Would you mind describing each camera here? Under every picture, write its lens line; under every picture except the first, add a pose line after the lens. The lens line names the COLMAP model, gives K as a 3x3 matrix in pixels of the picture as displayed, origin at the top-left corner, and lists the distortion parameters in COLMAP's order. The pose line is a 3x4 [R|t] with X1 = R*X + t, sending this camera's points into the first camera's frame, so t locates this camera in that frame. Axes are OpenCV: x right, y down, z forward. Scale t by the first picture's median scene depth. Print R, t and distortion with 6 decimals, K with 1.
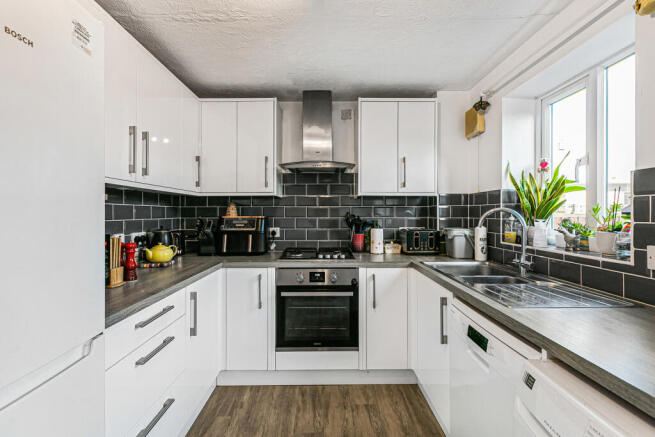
lens RADIAL K [[299.2, 0, 321.1], [0, 299.2, 211.7], [0, 0, 1]] dist [0.001739, 0.000219]
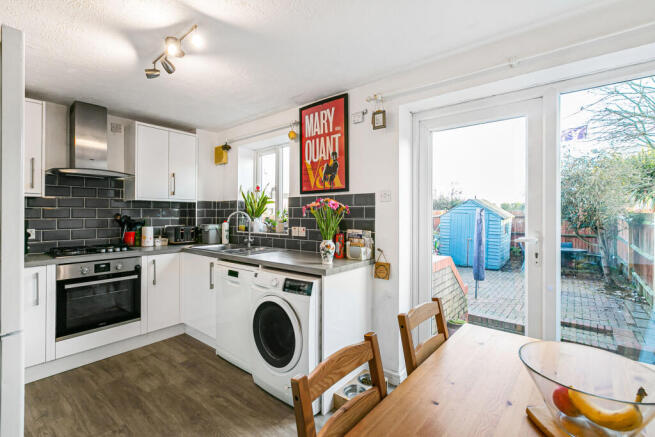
lens RADIAL K [[298.0, 0, 328.4], [0, 298.0, 212.4], [0, 0, 1]] dist [0.001136, -0.000103]
pose [[0.633635, 0.004499, 0.773619, -0.363139], [-0.004400, 0.999988, -0.002212, -0.004119], [-0.773619, -0.002002, 0.633647, -0.451181]]
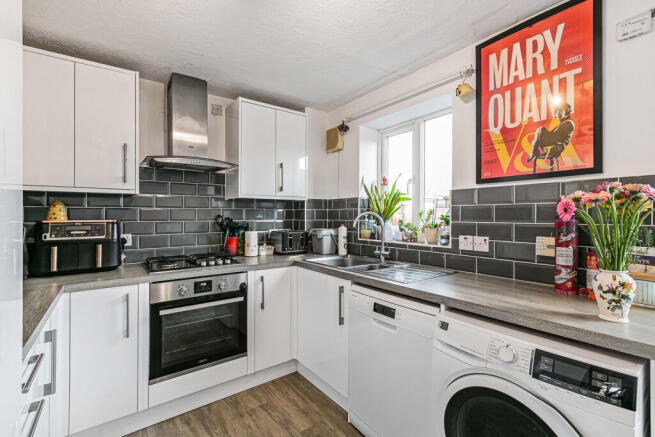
lens RADIAL K [[301.9, 0, 331.2], [0, 301.9, 215.9], [0, 0, 1]] dist [0.006947, 0.001332]
pose [[0.801131, 0.000054, 0.598489, -0.248940], [-0.003660, 0.999982, 0.004809, -0.000999], [-0.598478, -0.006043, 0.801117, 0.039158]]
